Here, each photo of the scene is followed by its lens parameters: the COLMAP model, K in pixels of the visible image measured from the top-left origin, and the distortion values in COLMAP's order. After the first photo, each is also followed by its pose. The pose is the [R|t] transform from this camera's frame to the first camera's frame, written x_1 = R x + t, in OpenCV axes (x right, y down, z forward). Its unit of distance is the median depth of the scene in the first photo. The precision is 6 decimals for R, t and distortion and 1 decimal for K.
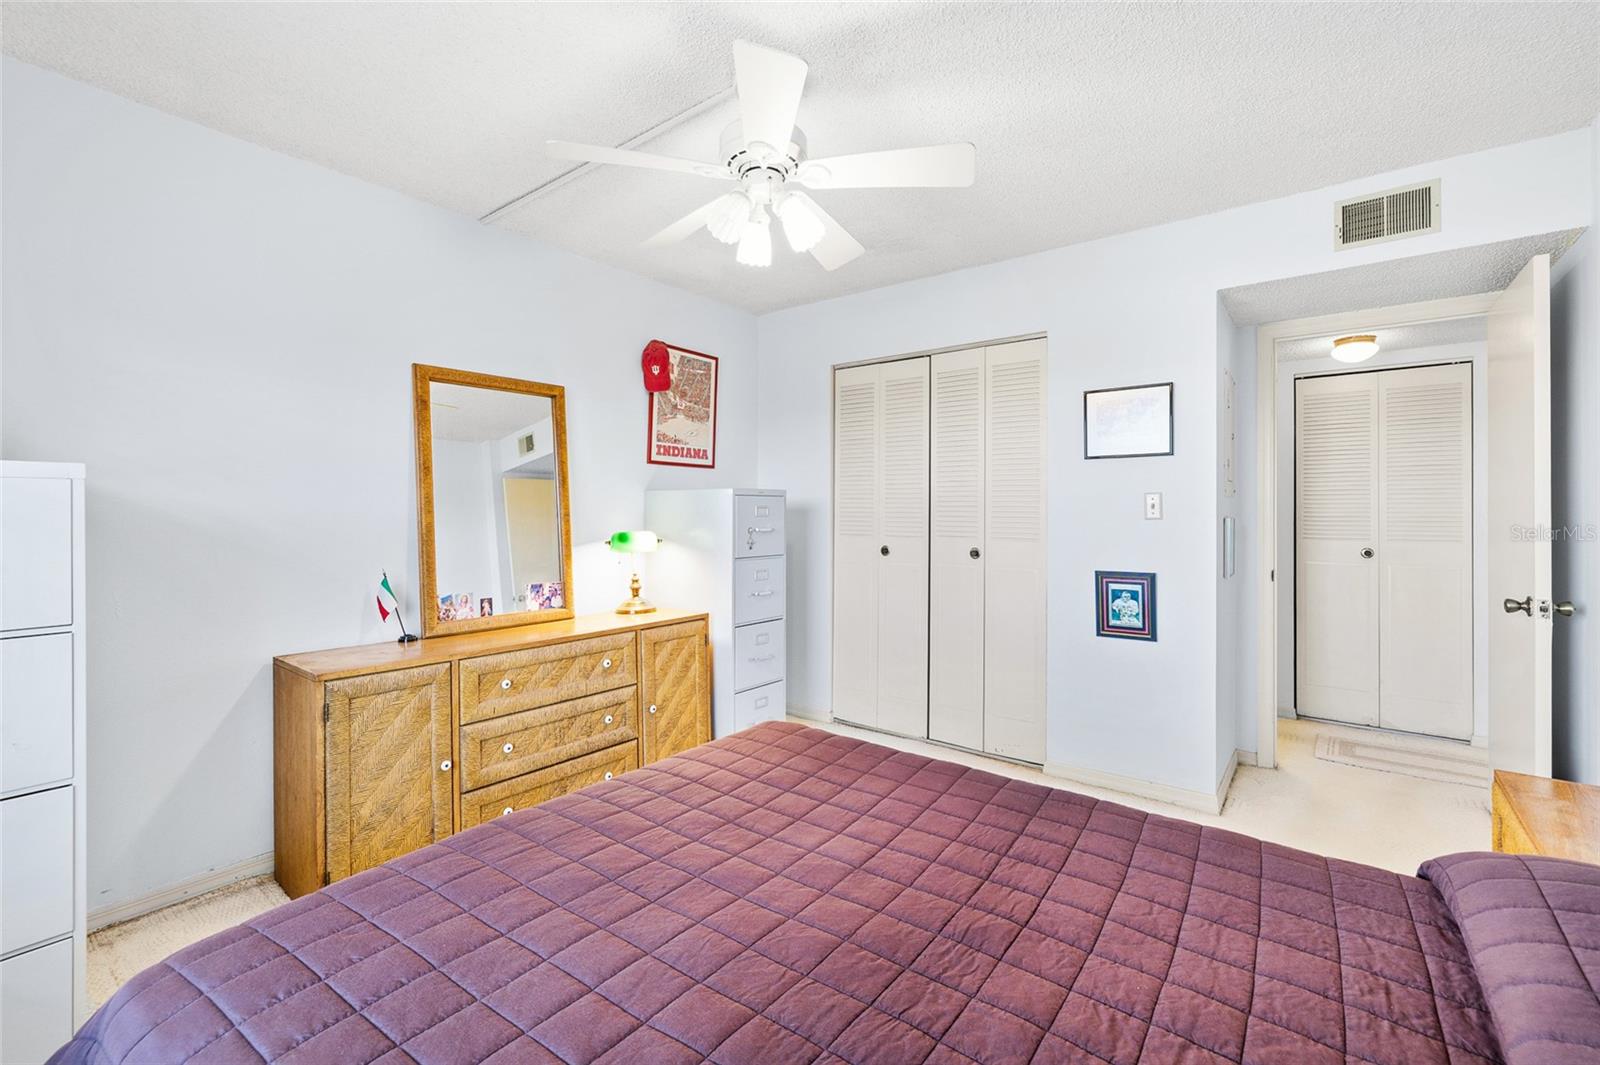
lens RADIAL K [[690.8, 0, 796.1], [0, 690.8, 516.5], [0, 0, 1]] dist [0.000753, 0.000029]
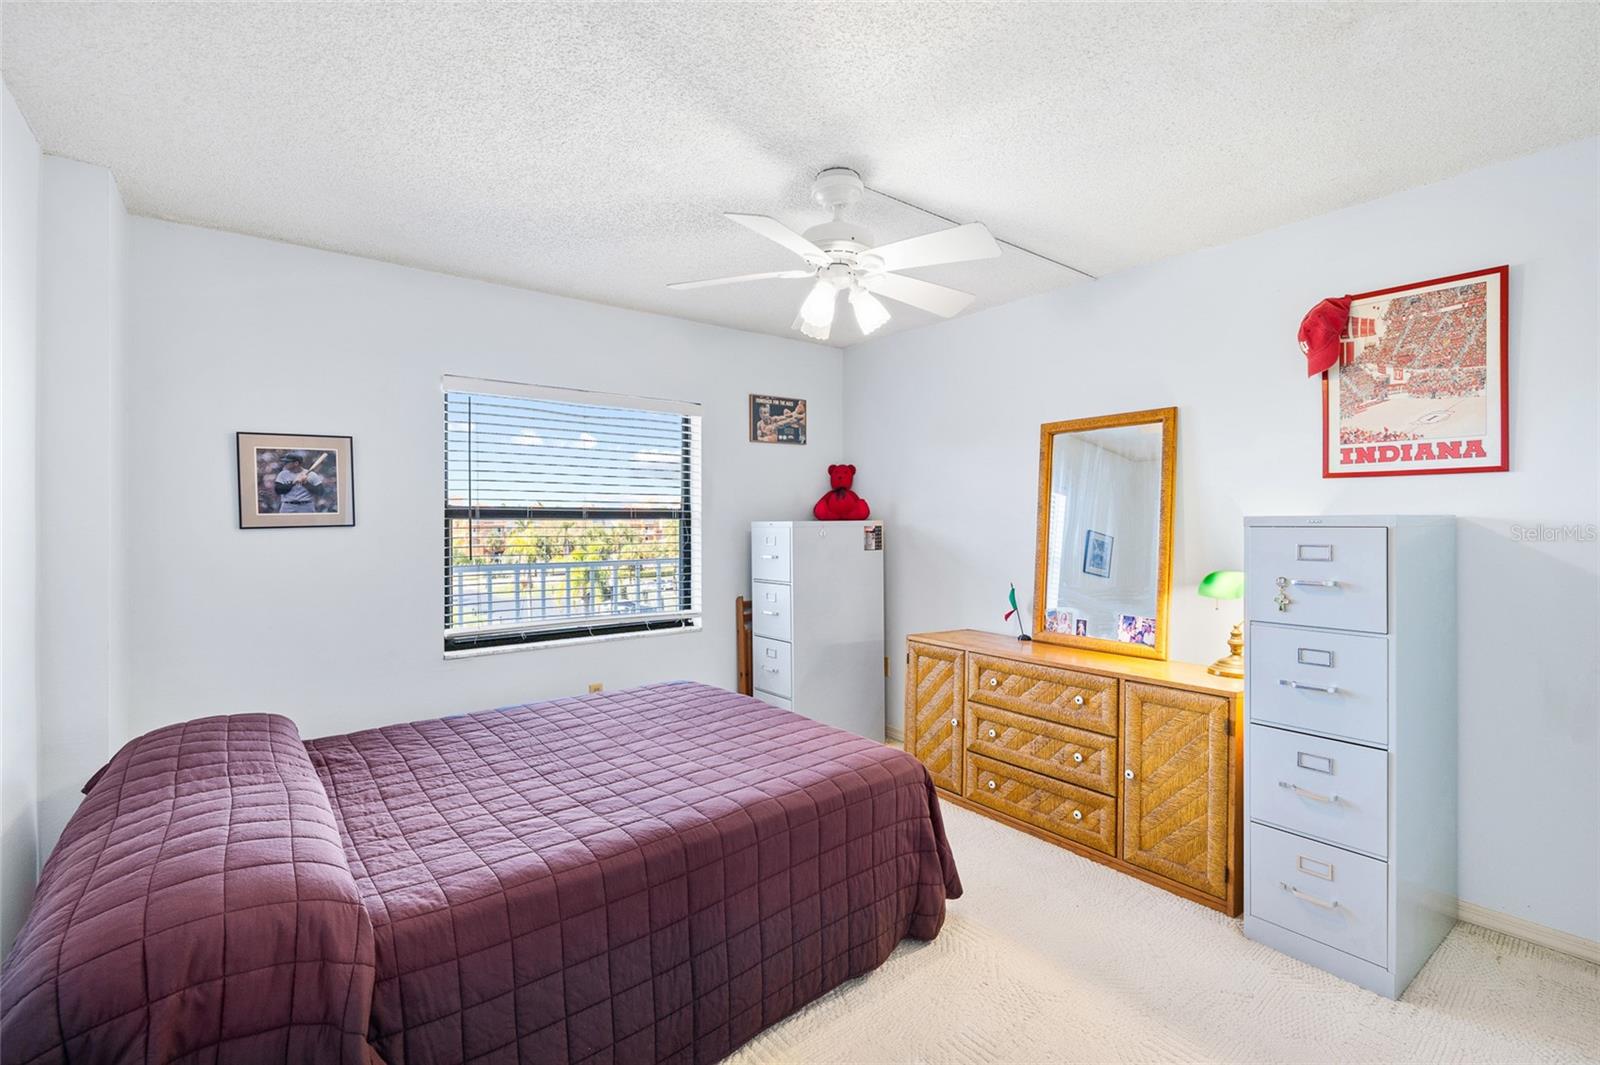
lens RADIAL K [[712.5, 0, 796.4], [0, 712.5, 535.4], [0, 0, 1]] dist [-0.001712, -0.000303]
pose [[-0.244798, 0.015307, -0.969453, 0.617485], [-0.009039, 0.999796, 0.018068, -0.027266], [0.969532, 0.013186, -0.244610, 0.662790]]
